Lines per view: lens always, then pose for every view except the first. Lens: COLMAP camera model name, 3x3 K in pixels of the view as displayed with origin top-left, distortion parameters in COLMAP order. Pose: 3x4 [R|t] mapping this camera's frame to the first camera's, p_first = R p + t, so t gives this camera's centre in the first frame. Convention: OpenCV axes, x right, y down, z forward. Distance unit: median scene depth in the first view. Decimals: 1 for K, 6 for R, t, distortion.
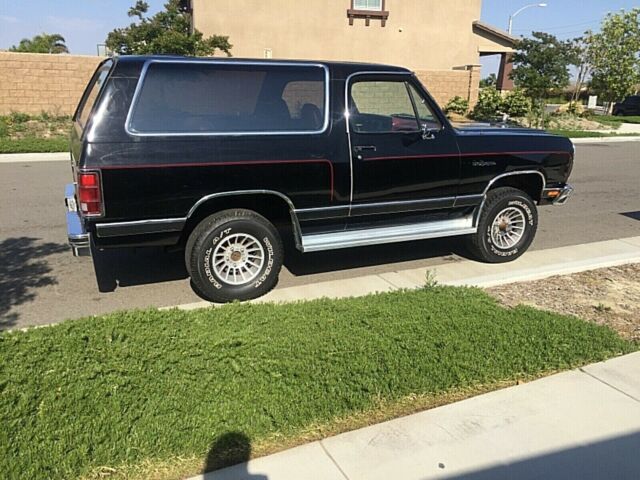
lens RADIAL K [[542.7, 0, 318.4], [0, 542.7, 243.6], [0, 0, 1]] dist [0.081831, -0.099870]
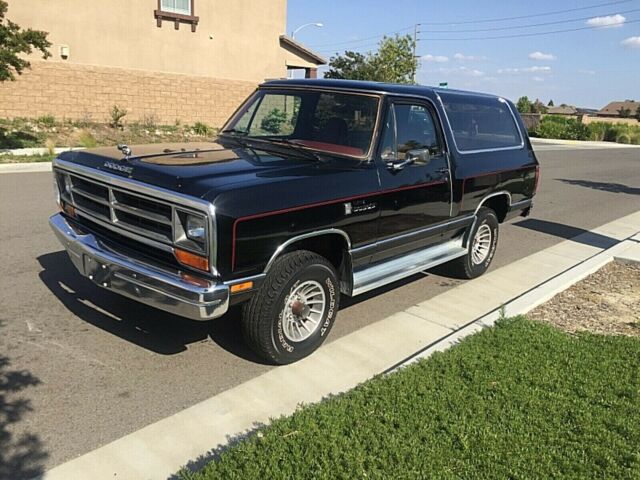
lens RADIAL K [[542.7, 0, 316.2], [0, 542.7, 243.9], [0, 0, 1]] dist [0.081831, -0.099870]
pose [[0.918573, -0.064047, 0.390028, -0.390695], [0.068278, 0.997662, 0.003021, -0.070994], [-0.389310, 0.023855, 0.920798, 0.207630]]
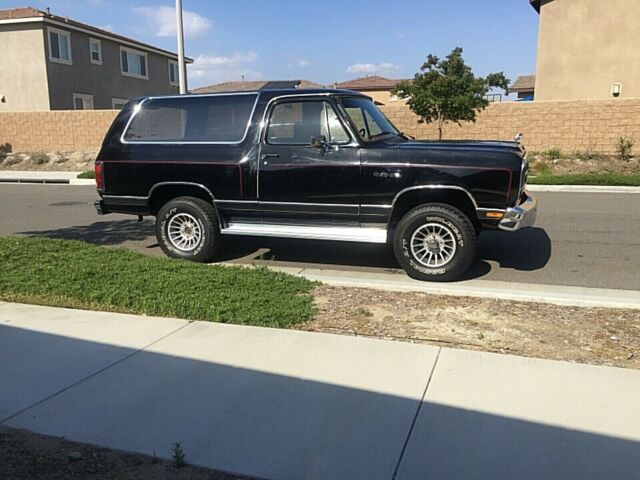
lens RADIAL K [[542.7, 0, 319.3], [0, 542.7, 239.5], [0, 0, 1]] dist [0.081831, -0.099870]
pose [[0.721955, 0.105929, -0.683783, 0.930249], [-0.168292, 0.985419, -0.025029, 0.021150], [0.671162, 0.133145, 0.729256, 0.180295]]
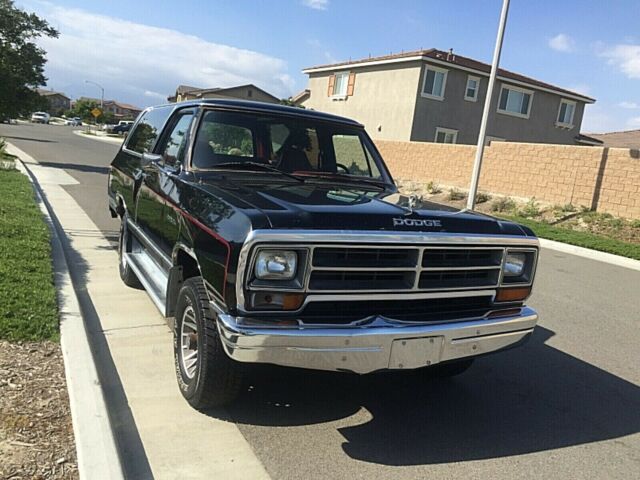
lens RADIAL K [[542.7, 0, 320.2], [0, 542.7, 239.7], [0, 0, 1]] dist [0.081831, -0.099870]
pose [[0.047484, 0.146612, -0.988054, 1.010866], [-0.380869, 0.917097, 0.117779, -0.278692], [0.923409, 0.370726, 0.099388, 1.119179]]
